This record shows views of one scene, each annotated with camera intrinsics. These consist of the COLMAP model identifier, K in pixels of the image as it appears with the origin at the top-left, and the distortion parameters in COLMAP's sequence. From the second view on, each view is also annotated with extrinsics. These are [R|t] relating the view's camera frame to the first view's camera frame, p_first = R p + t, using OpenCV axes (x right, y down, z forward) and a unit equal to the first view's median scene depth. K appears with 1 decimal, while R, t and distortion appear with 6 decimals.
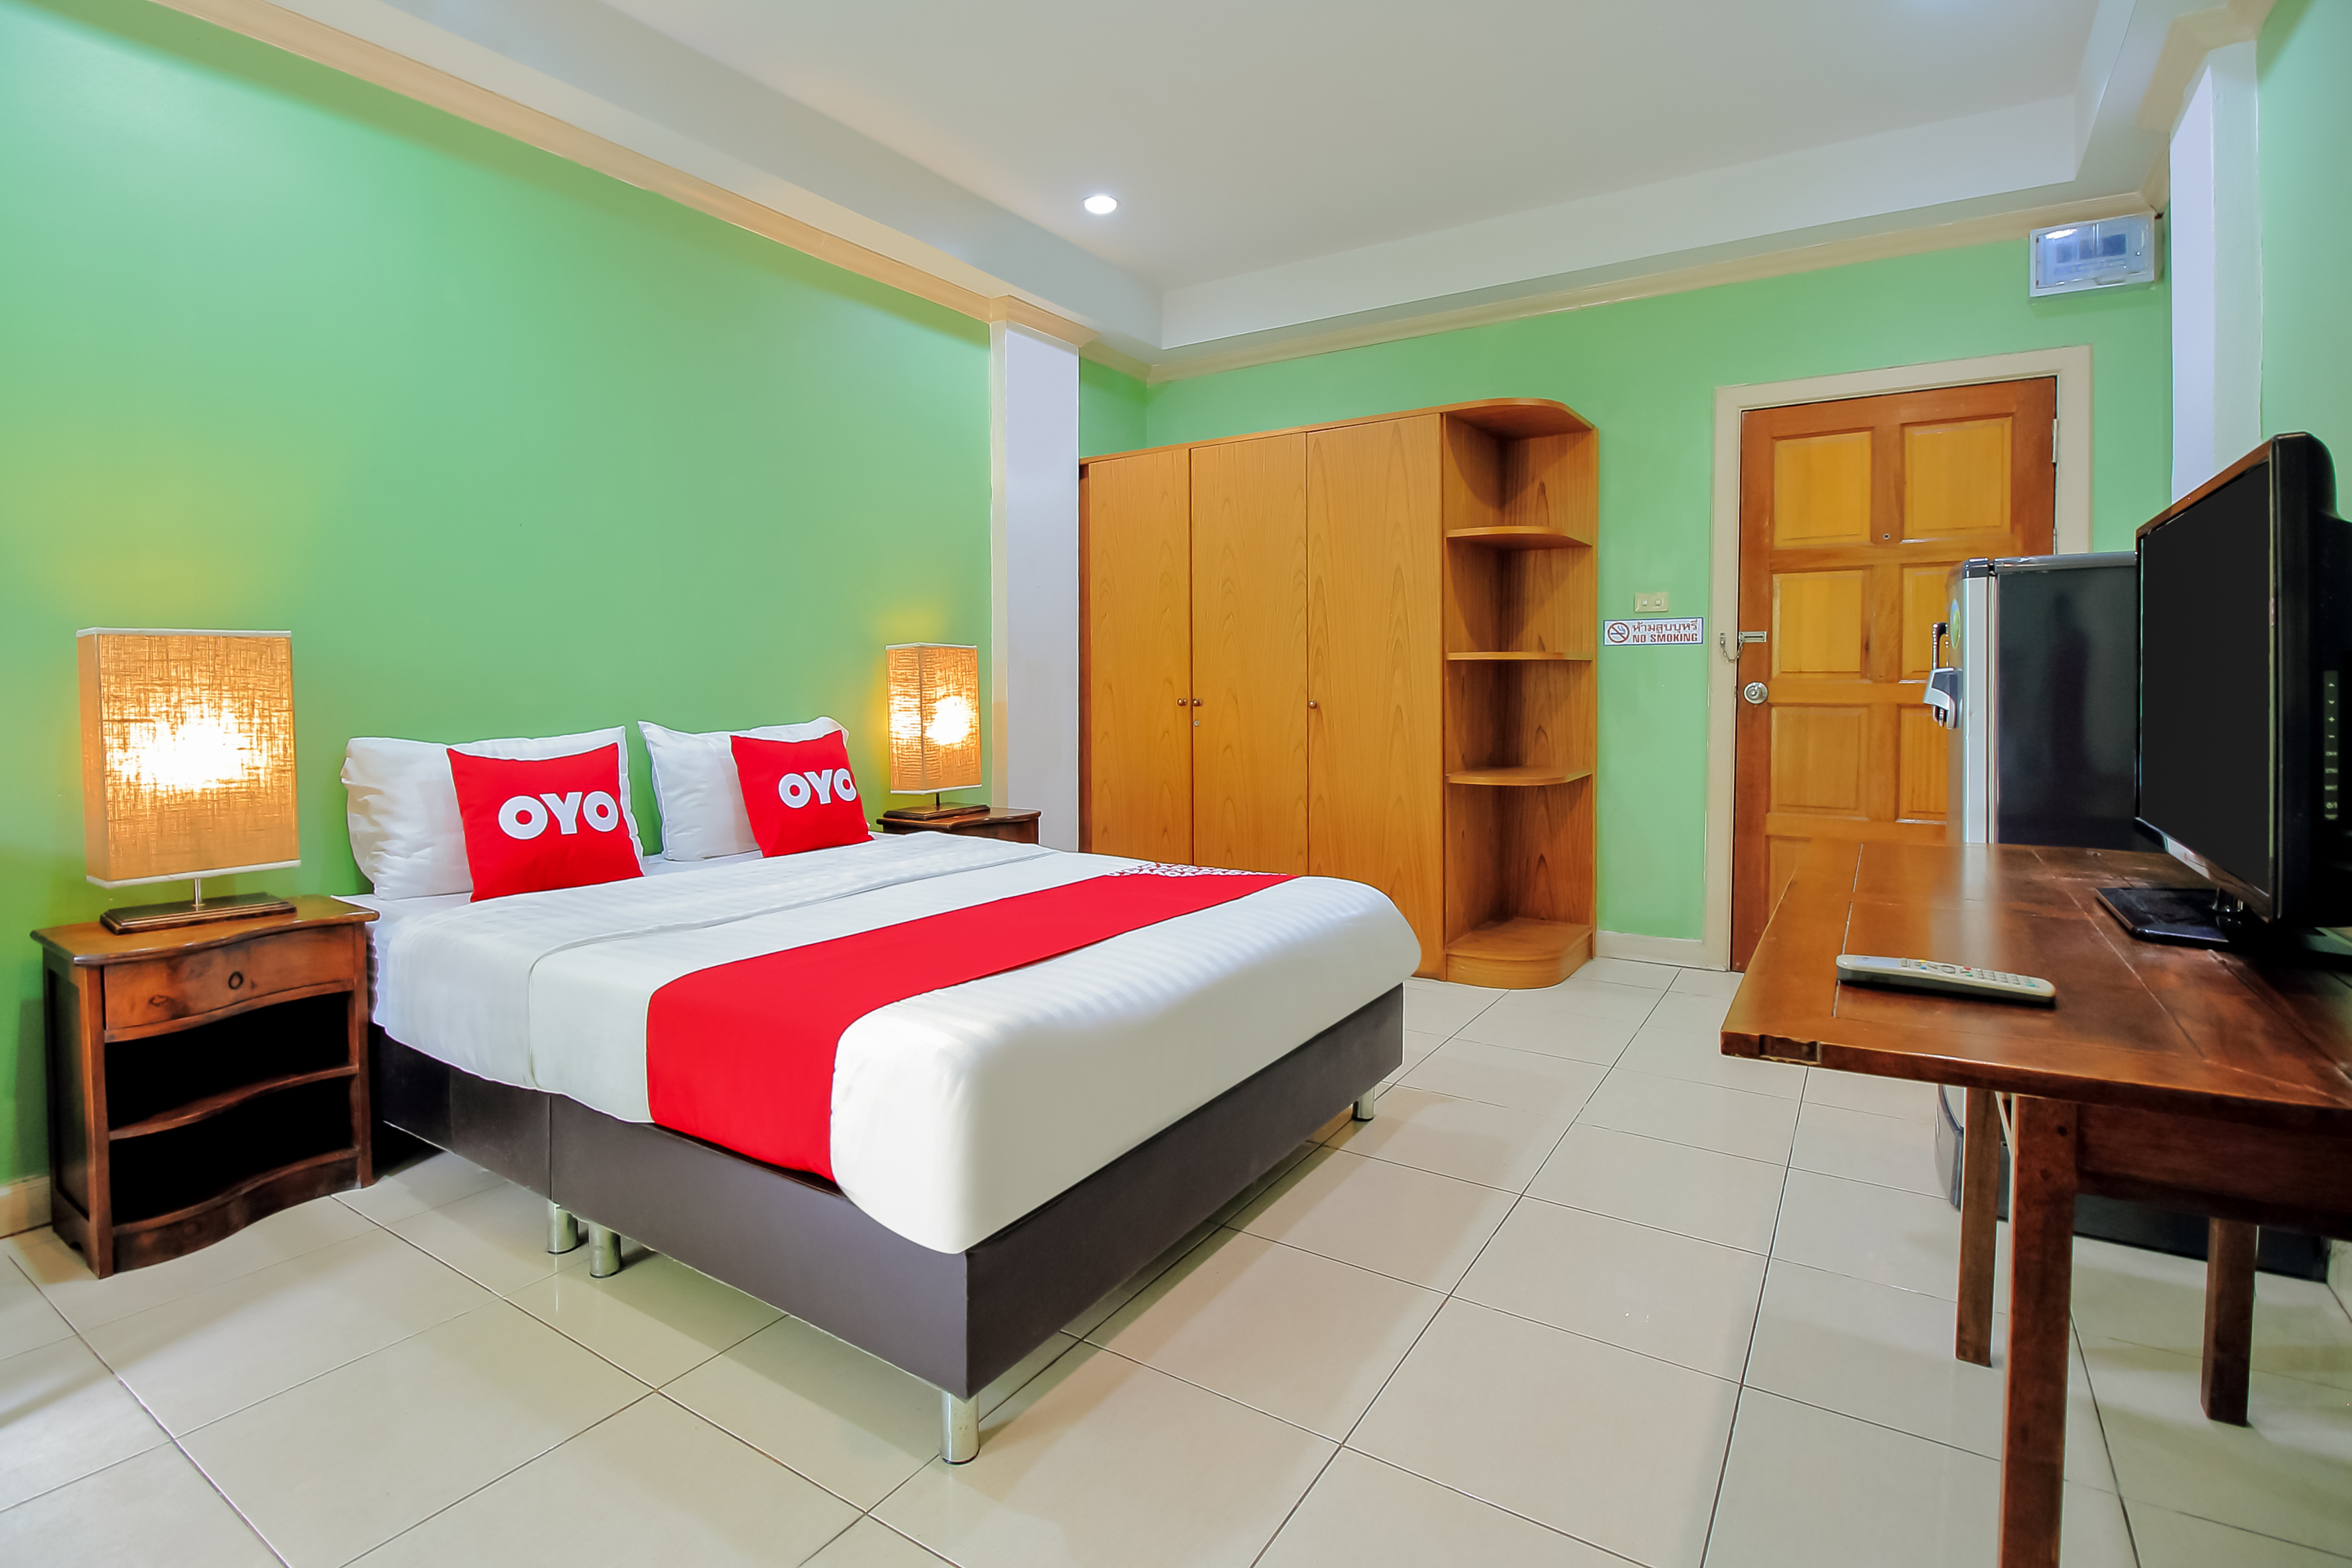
lens RADIAL K [[1126.4, 0, 1148.7], [0, 1126.4, 716.9], [0, 0, 1]] dist [-0.001646, -0.014126]
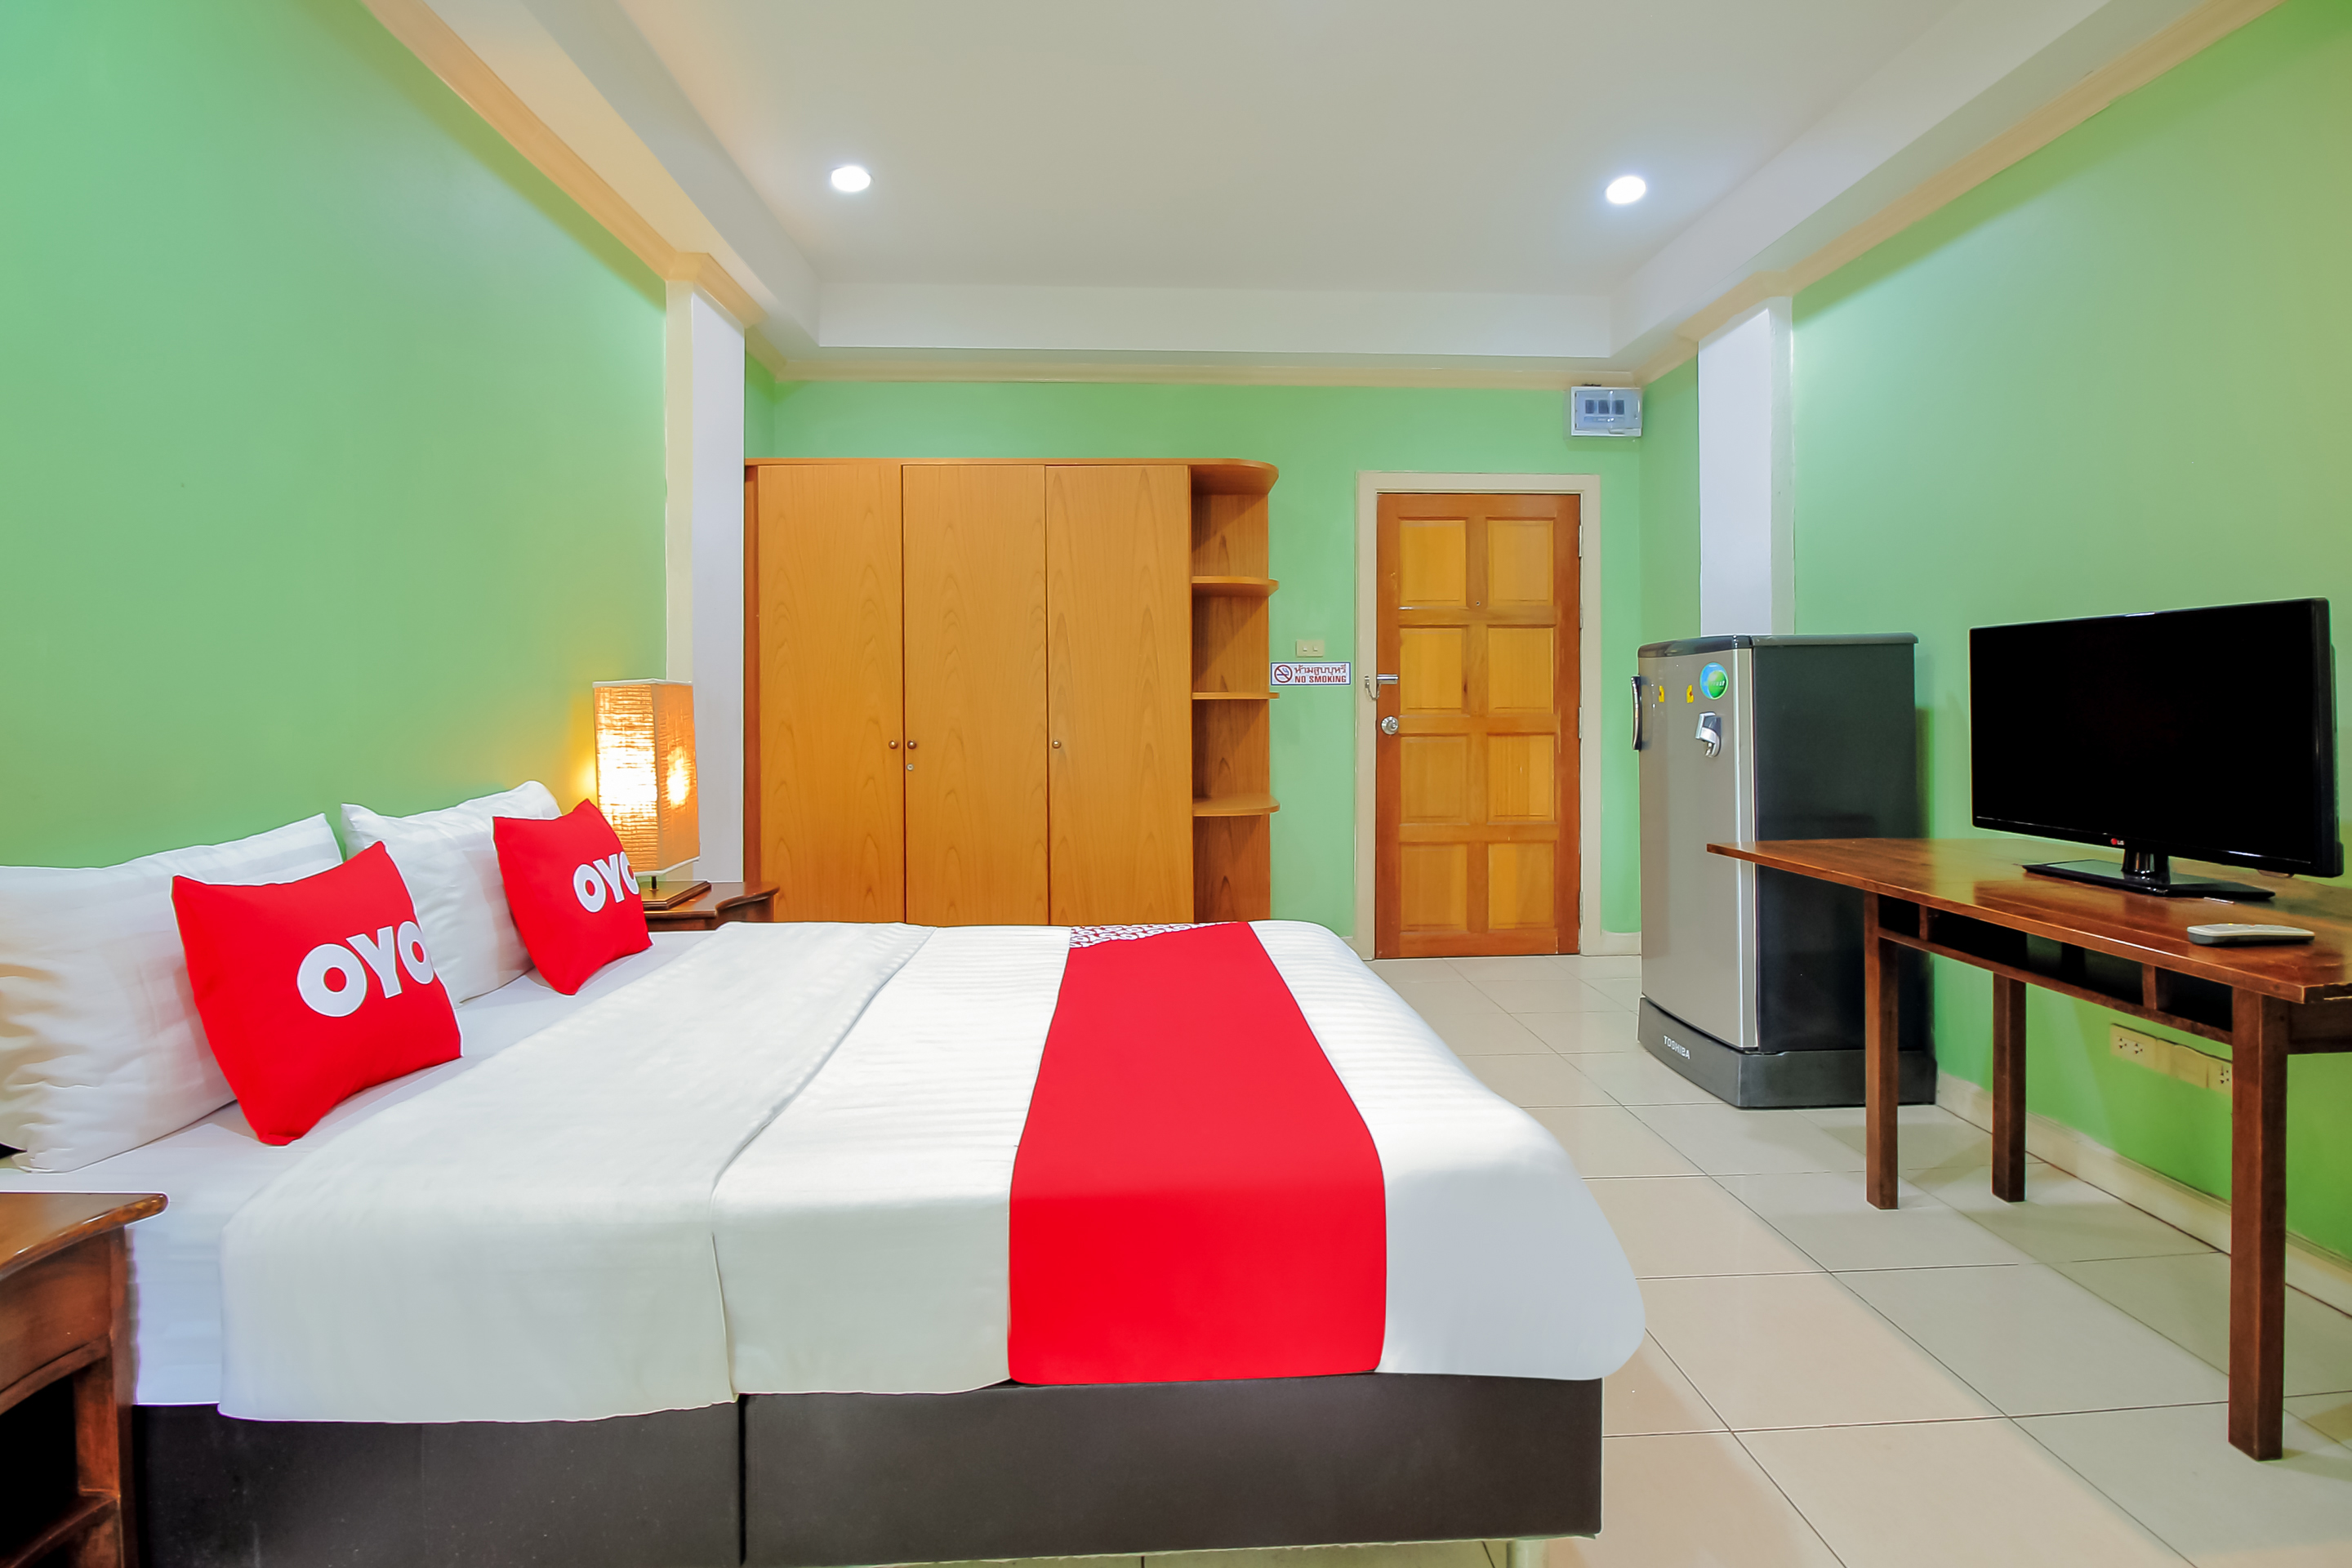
lens RADIAL K [[1116.9, 0, 1184.4], [0, 1116.9, 709.7], [0, 0, 1]] dist [0.000452, -0.013271]
pose [[0.802723, -0.007652, 0.596303, -0.362165], [0.023190, 0.999562, -0.018391, -0.021745], [-0.595901, 0.028591, 0.802549, 0.168093]]
